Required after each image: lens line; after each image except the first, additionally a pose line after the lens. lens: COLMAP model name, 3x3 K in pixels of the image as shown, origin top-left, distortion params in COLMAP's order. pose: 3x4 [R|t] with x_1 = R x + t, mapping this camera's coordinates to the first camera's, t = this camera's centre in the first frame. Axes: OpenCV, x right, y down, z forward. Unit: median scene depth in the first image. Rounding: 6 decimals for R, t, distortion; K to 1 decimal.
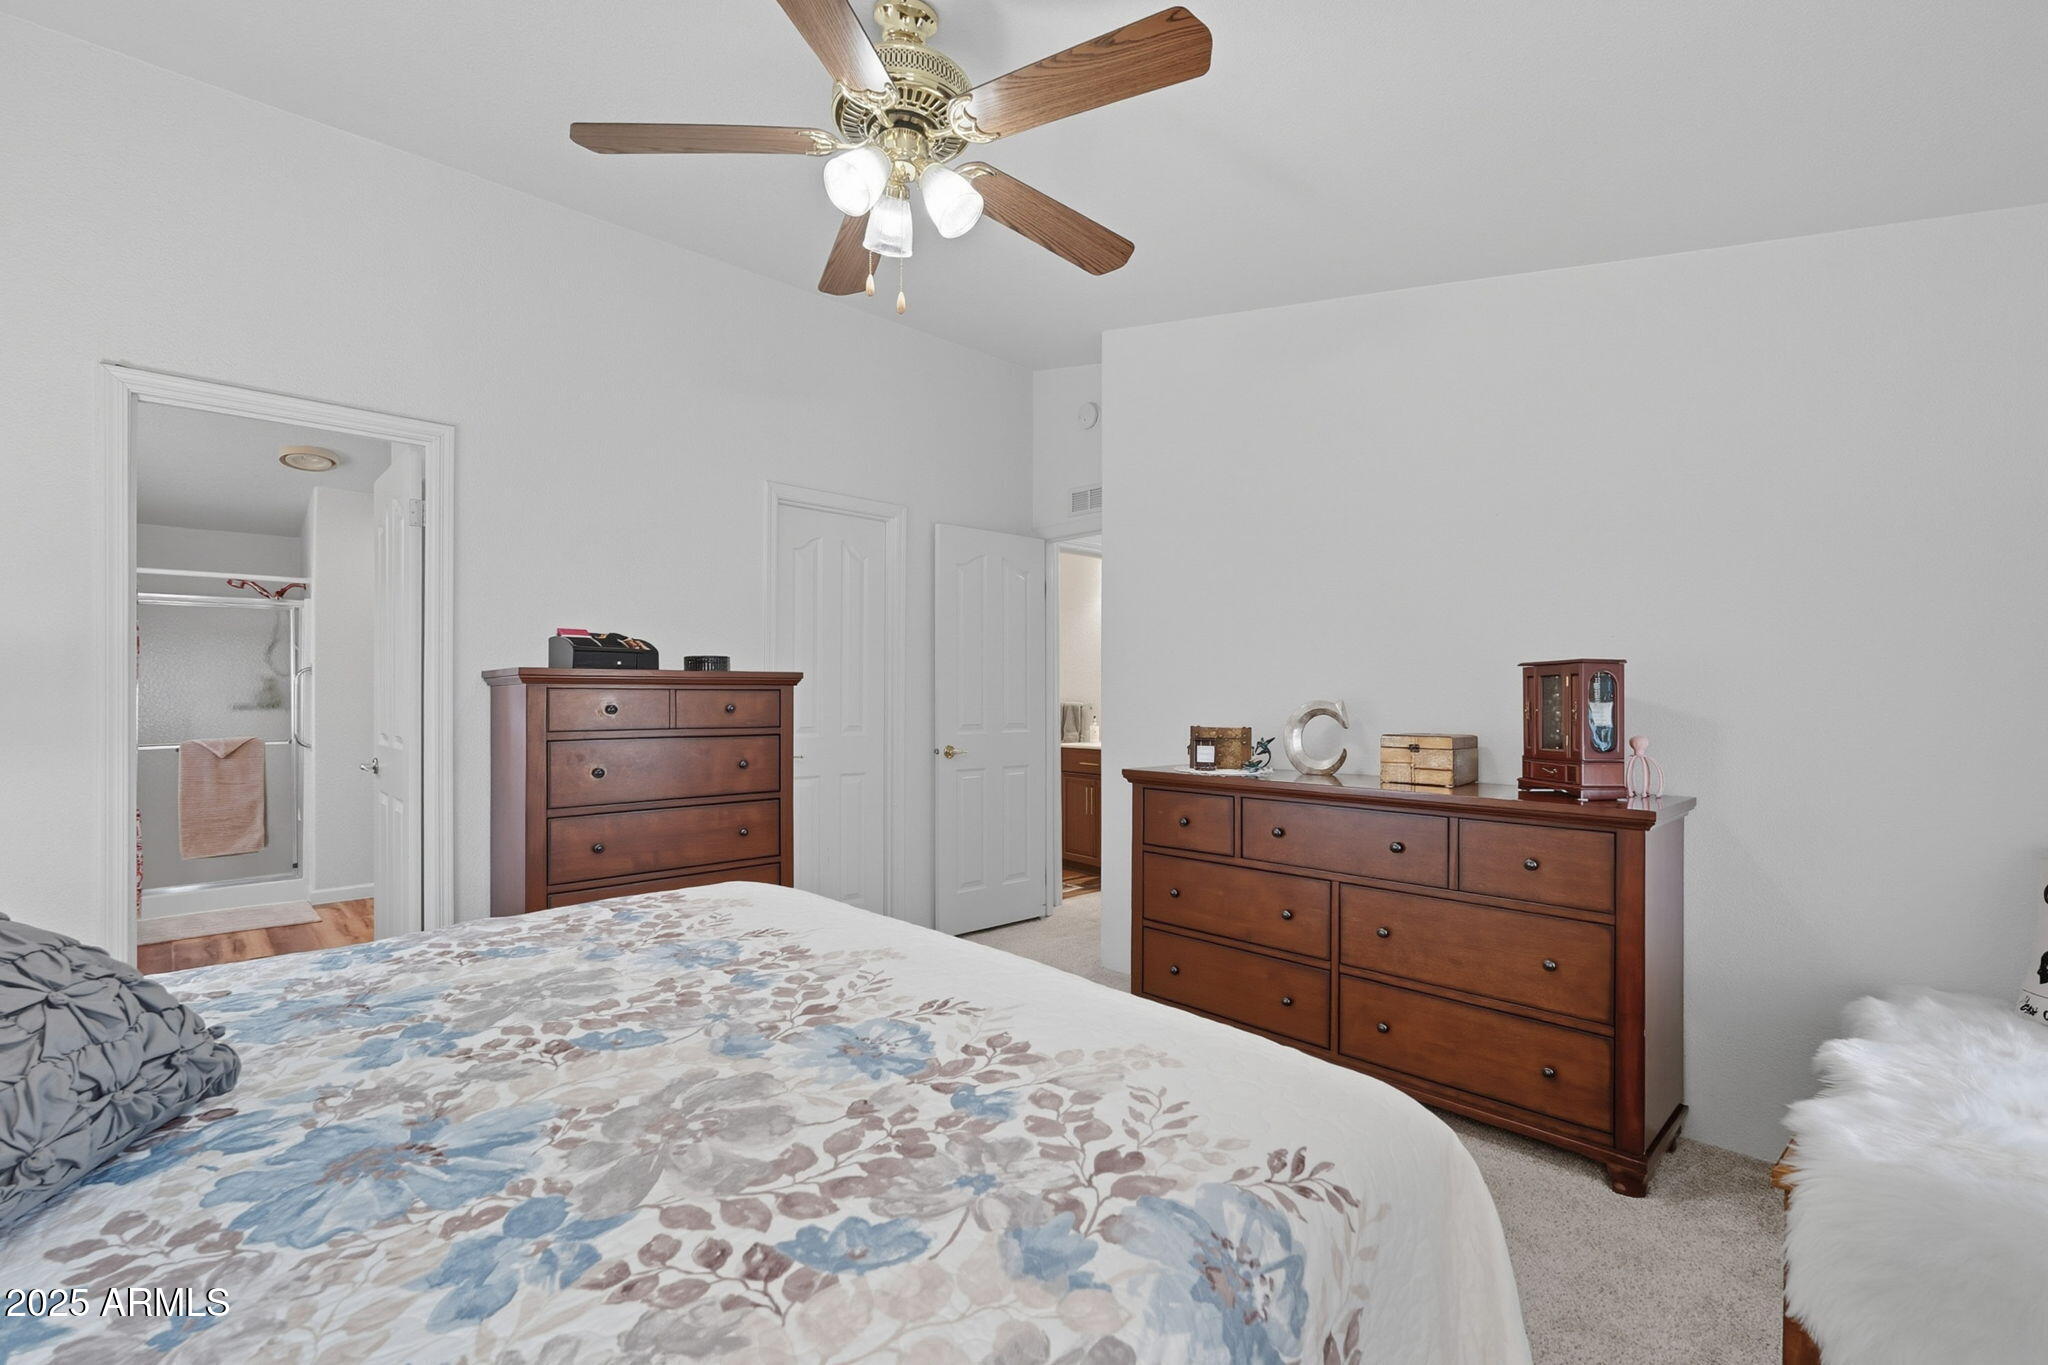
lens RADIAL K [[894.6, 0, 1028.5], [0, 894.6, 692.8], [0, 0, 1]] dist [-0.008947, 0.002101]
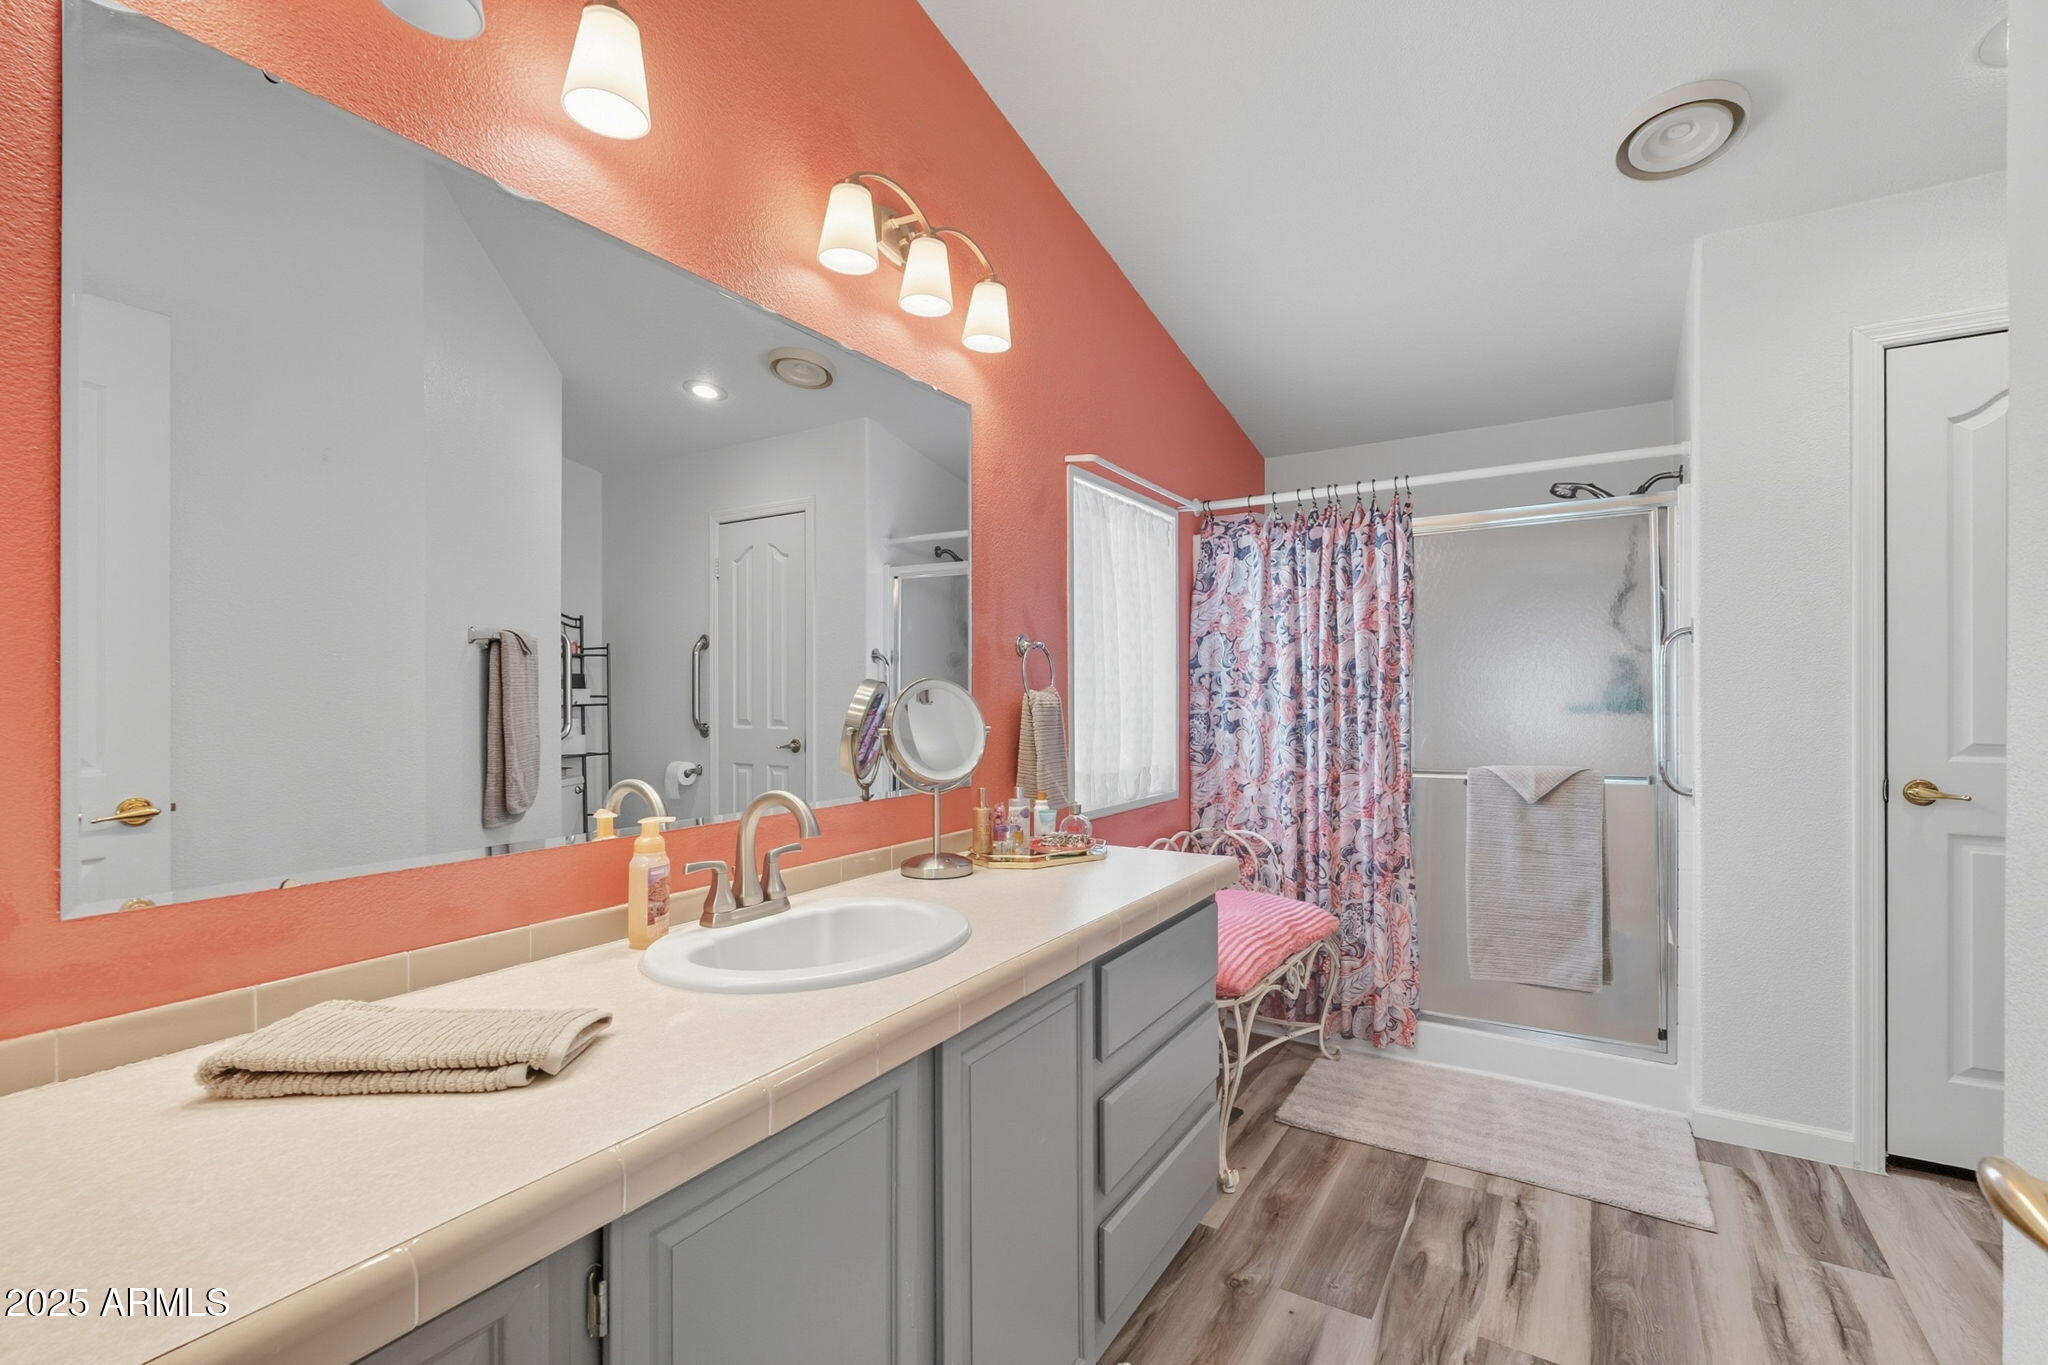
lens RADIAL K [[894.6, 0, 1029.2], [0, 894.6, 695.6], [0, 0, 1]] dist [-0.008947, 0.002101]
pose [[0.248308, -0.004880, -0.968669, -0.433861], [0.002795, 0.999987, -0.004321, 0.009569], [0.968677, -0.001634, 0.248318, 0.539426]]
